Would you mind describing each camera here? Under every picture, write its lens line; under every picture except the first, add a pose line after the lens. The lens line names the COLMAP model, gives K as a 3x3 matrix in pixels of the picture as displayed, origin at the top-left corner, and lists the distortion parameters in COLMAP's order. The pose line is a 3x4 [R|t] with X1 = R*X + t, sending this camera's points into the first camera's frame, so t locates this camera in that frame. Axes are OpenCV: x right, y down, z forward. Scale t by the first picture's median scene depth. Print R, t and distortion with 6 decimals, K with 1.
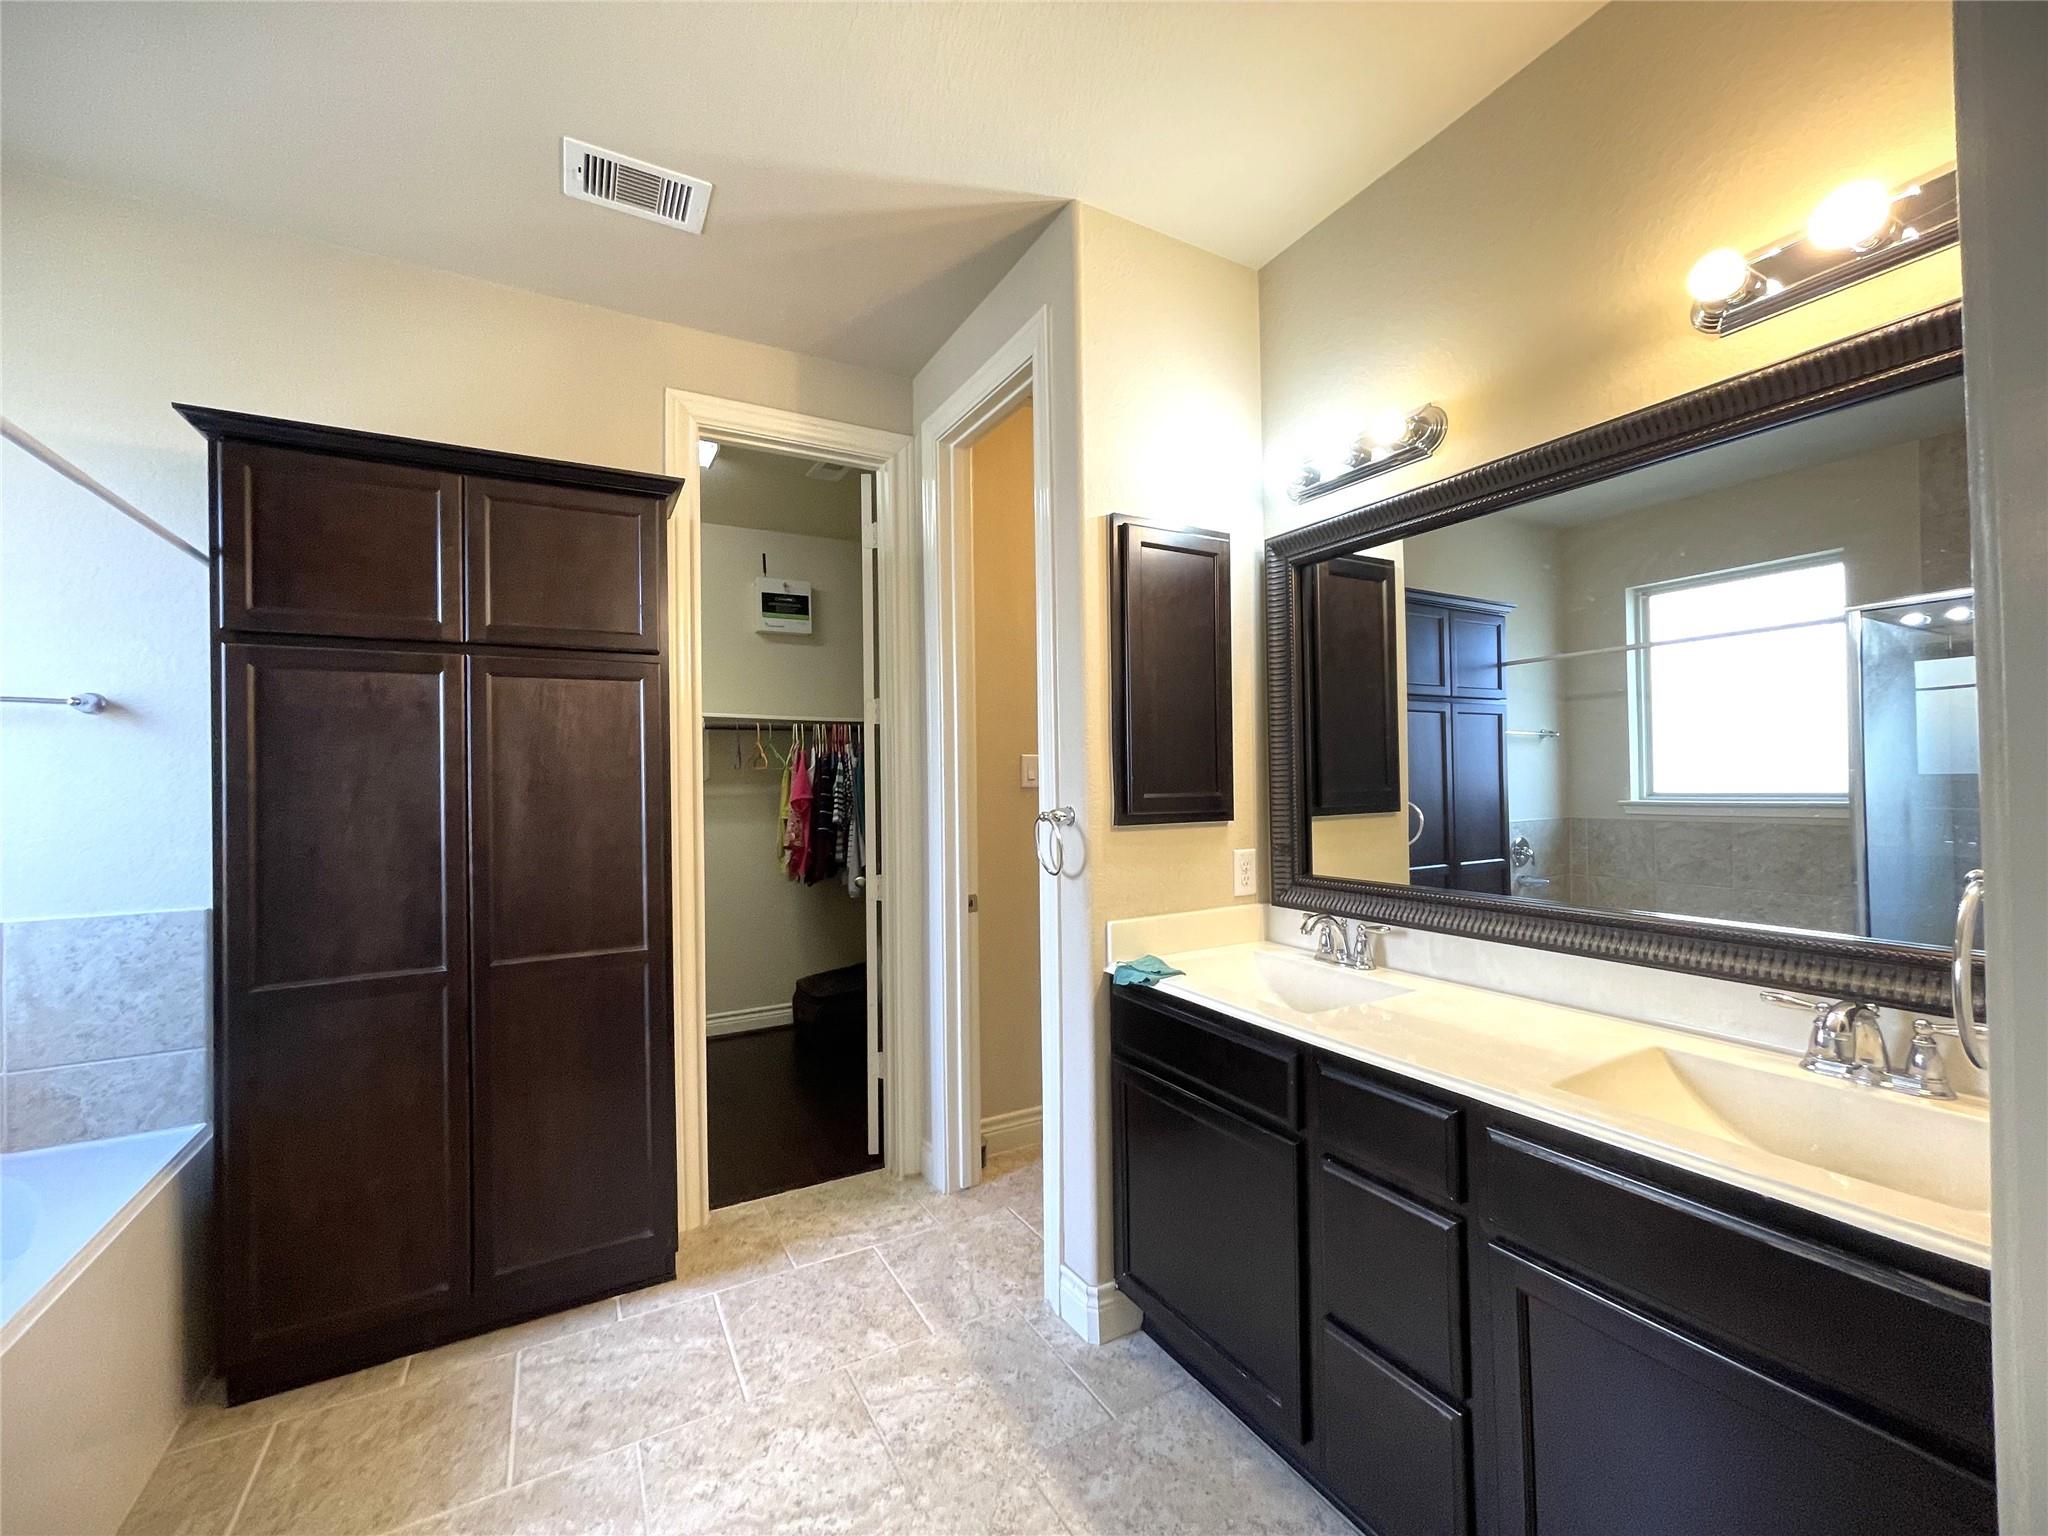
lens RADIAL K [[829.7, 0, 1010.0], [0, 829.7, 768.8], [0, 0, 1]] dist [-0.001439, 0.000000]
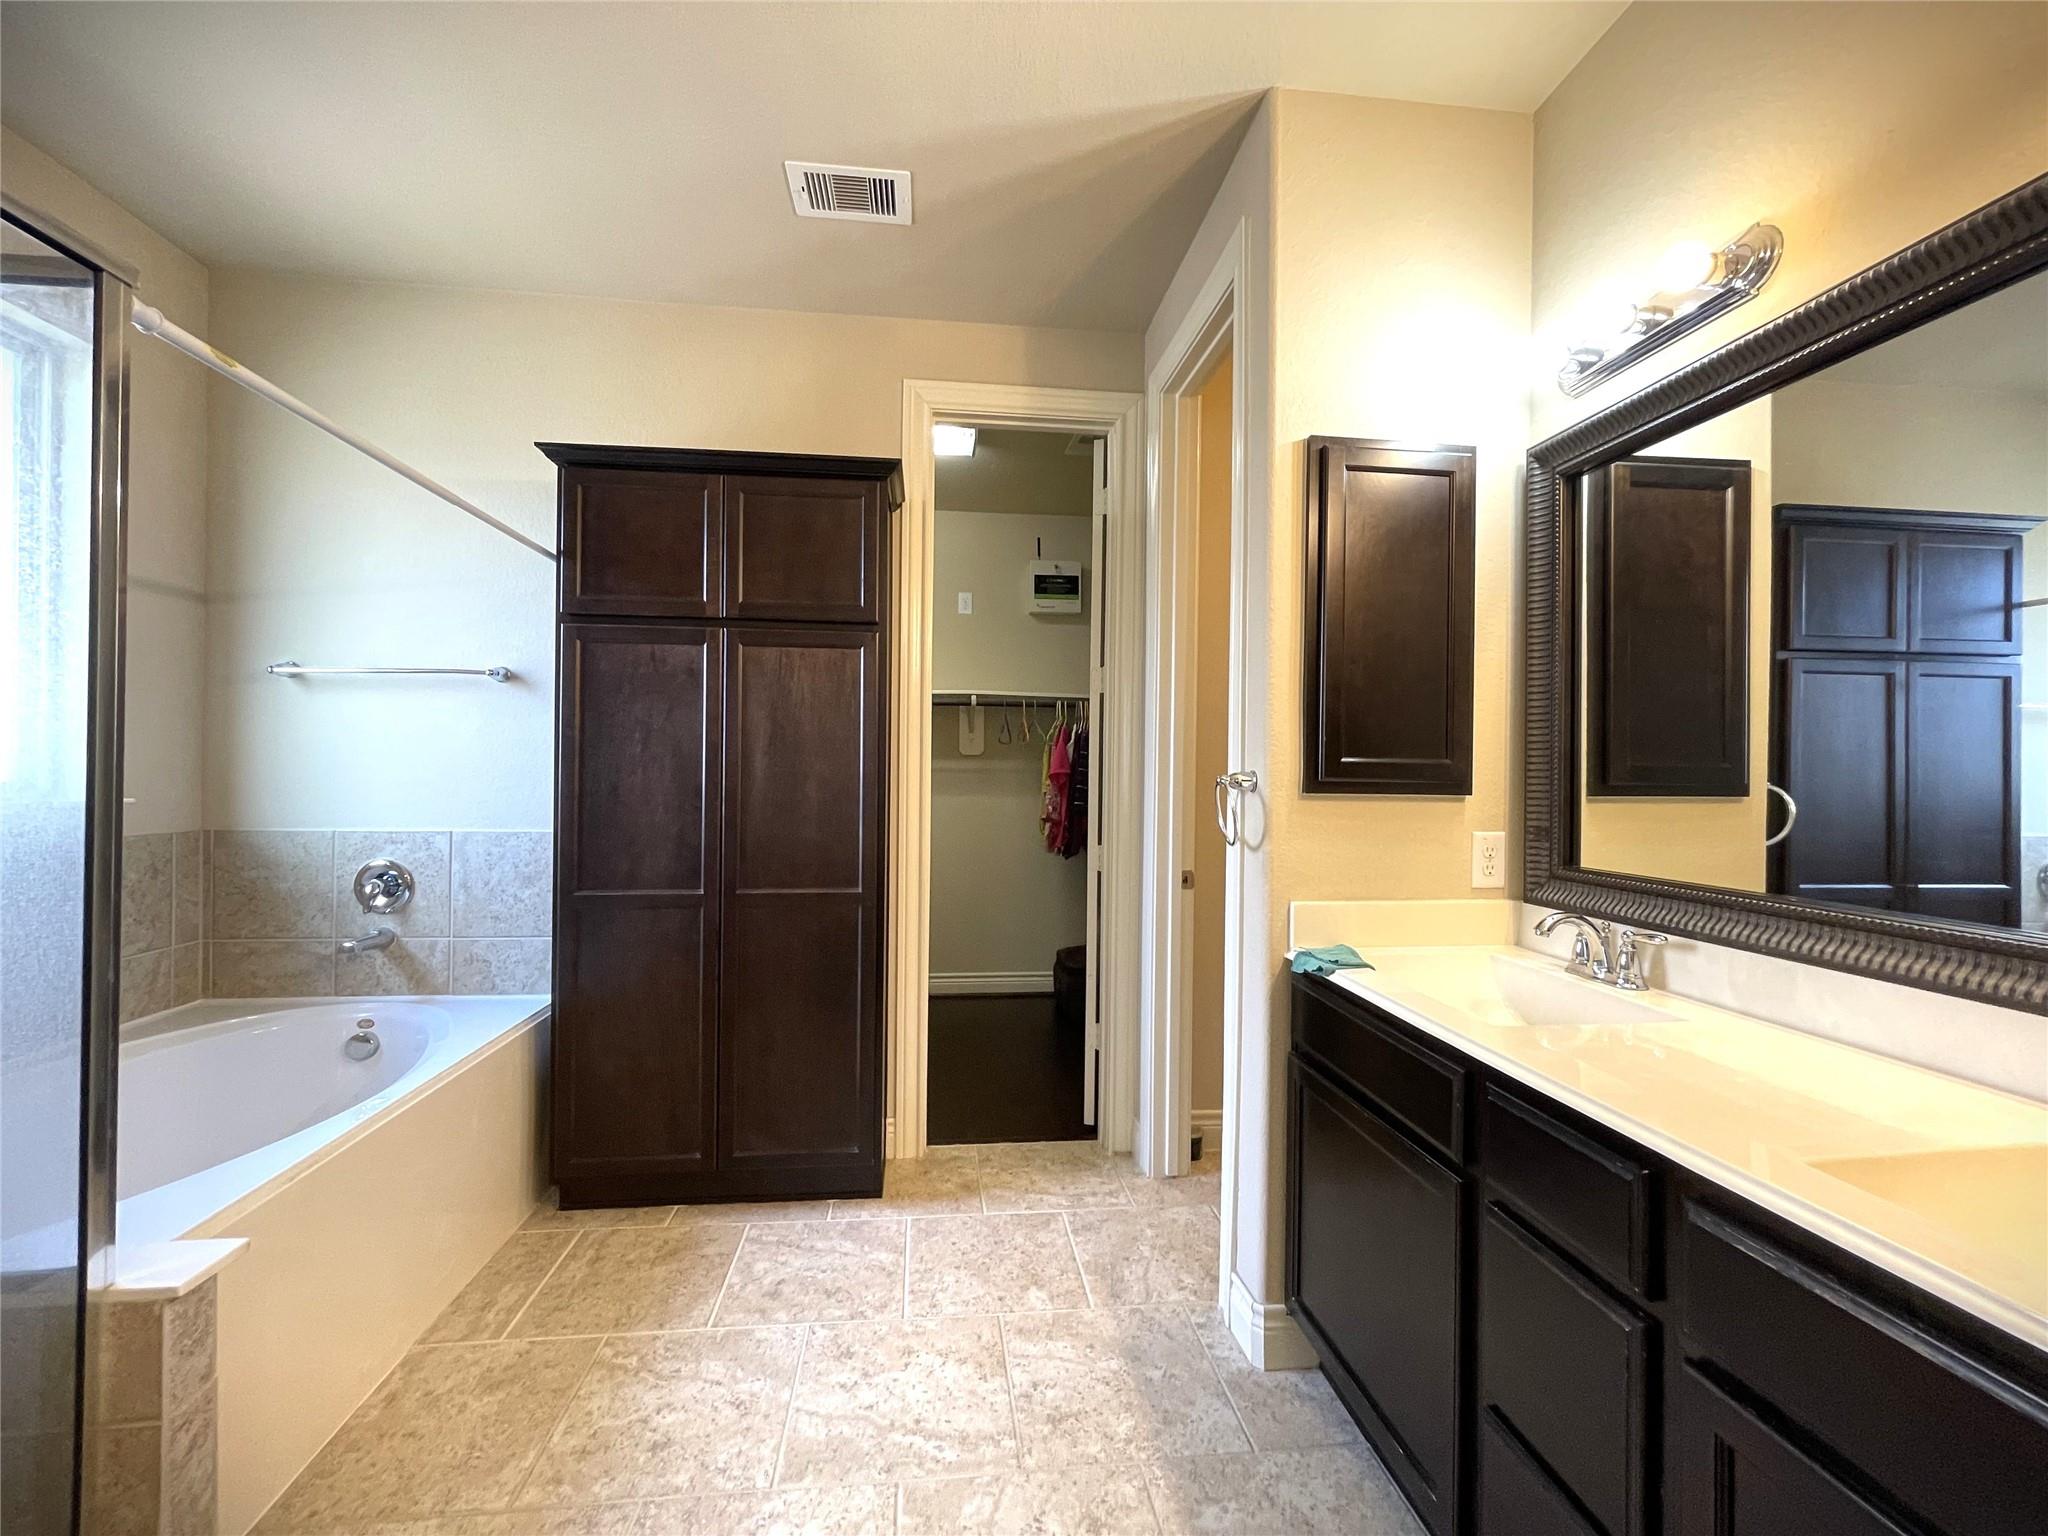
lens RADIAL K [[829.7, 0, 1016.5], [0, 829.7, 770.9], [0, 0, 1]] dist [-0.001439, 0.000000]
pose [[0.920425, 0.025327, -0.390098, 0.193392], [-0.021491, 0.999668, 0.014197, 0.039713], [0.390328, -0.004683, 0.920664, 0.073358]]
